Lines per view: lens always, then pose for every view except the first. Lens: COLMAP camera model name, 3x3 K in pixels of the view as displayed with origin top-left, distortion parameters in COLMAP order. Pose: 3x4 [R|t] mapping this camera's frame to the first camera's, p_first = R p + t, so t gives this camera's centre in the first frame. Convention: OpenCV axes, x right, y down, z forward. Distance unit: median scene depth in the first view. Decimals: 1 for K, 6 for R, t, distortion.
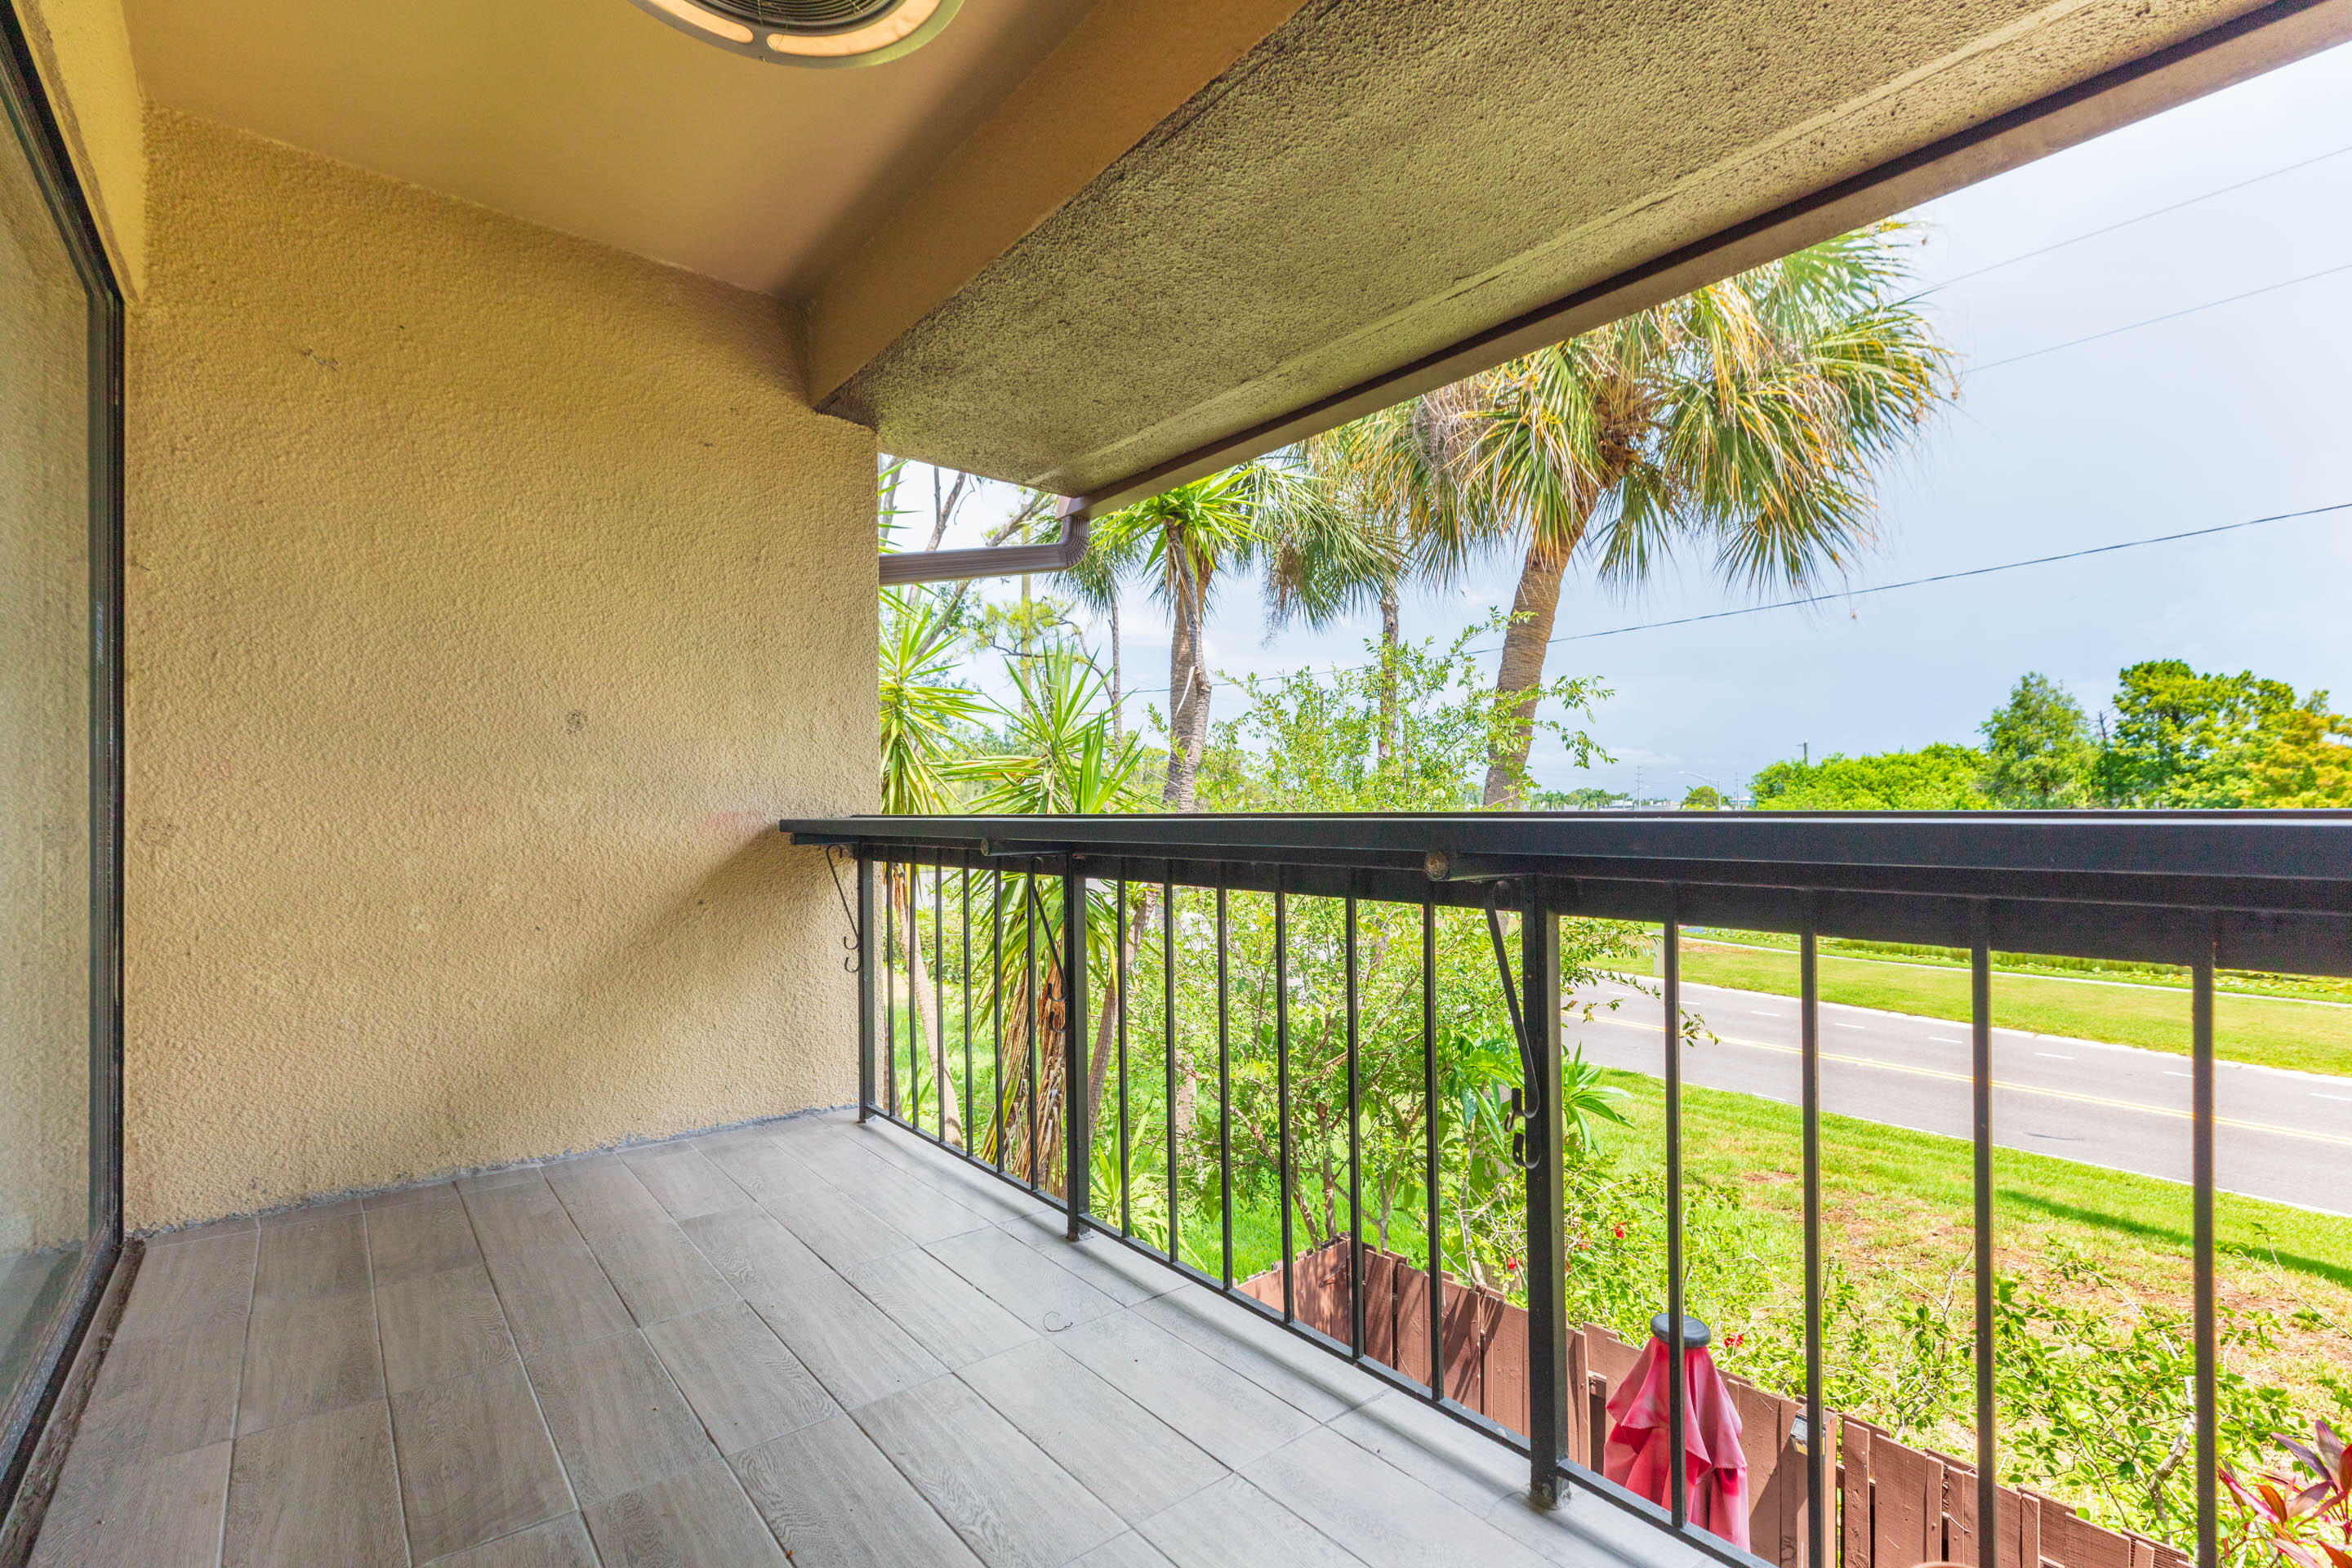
lens RADIAL K [[1069.2, 0, 1171.3], [0, 1069.2, 798.7], [0, 0, 1]] dist [0.002448, 0.000270]
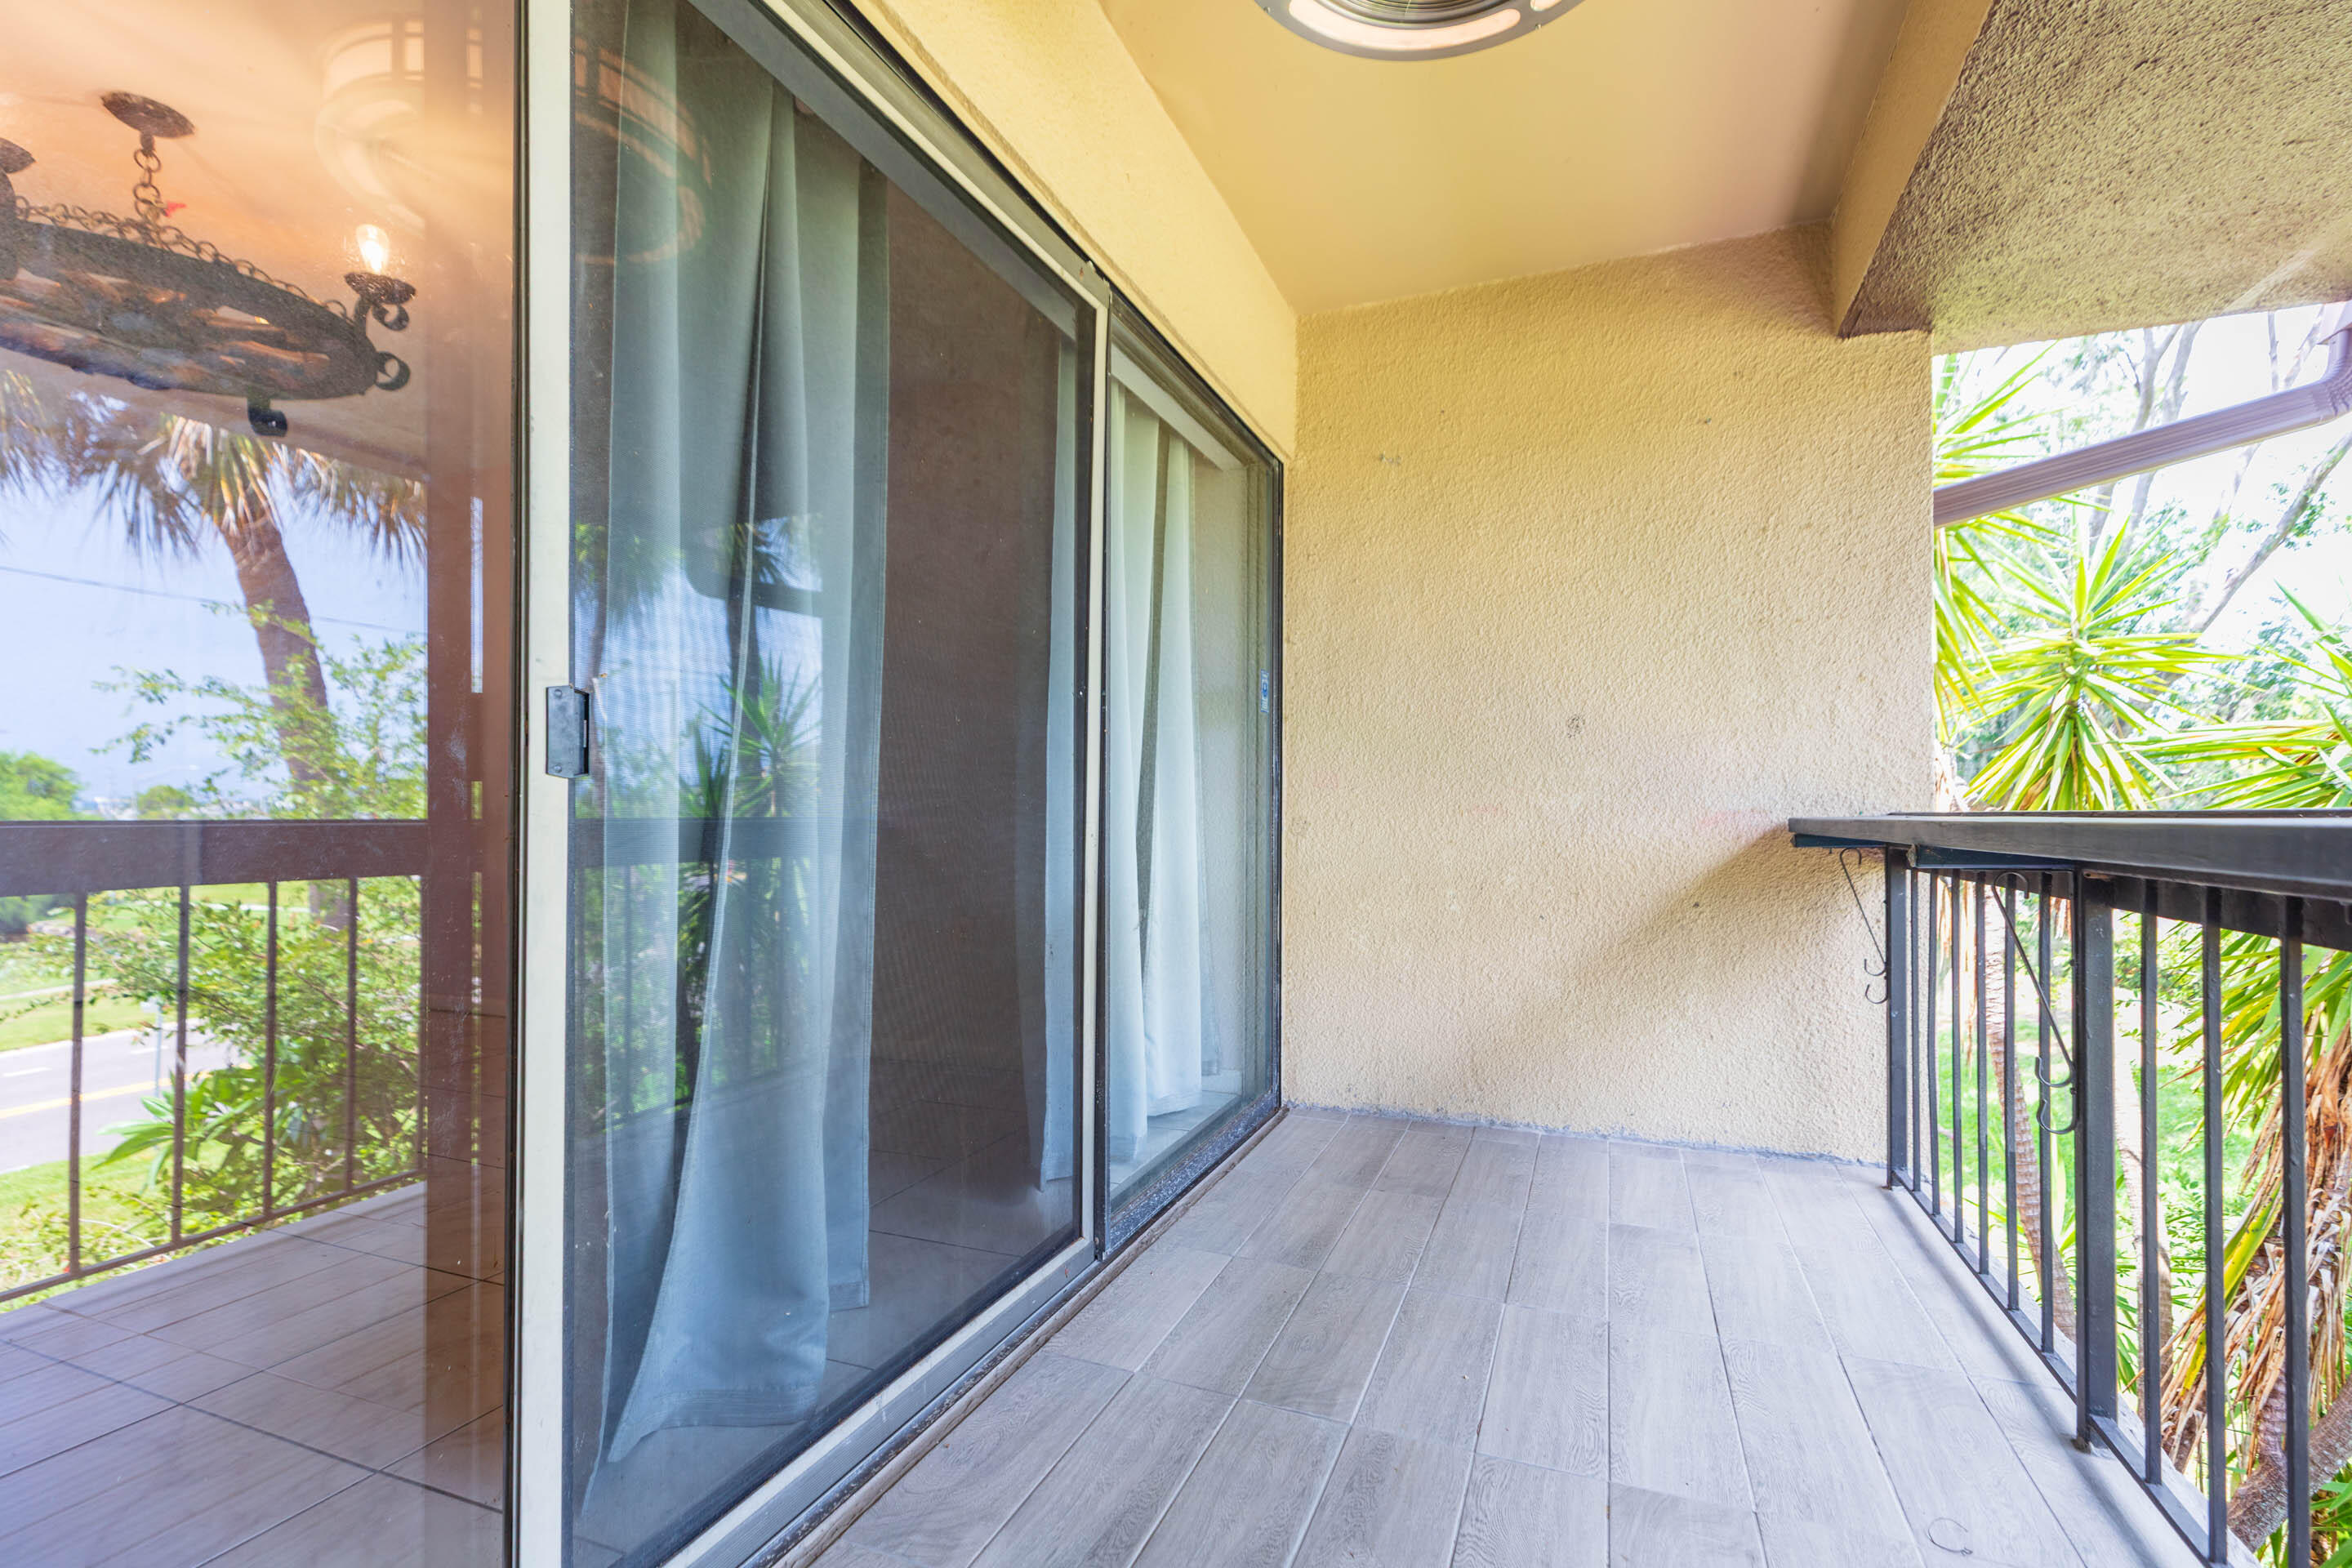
lens RADIAL K [[1064.1, 0, 1208.8], [0, 1064.1, 803.5], [0, 0, 1]] dist [0.003007, -0.000508]
pose [[0.477966, -0.010122, -0.878320, 0.199500], [0.018095, 0.999835, -0.001675, 0.000443], [0.878192, -0.015092, 0.478070, 0.175846]]
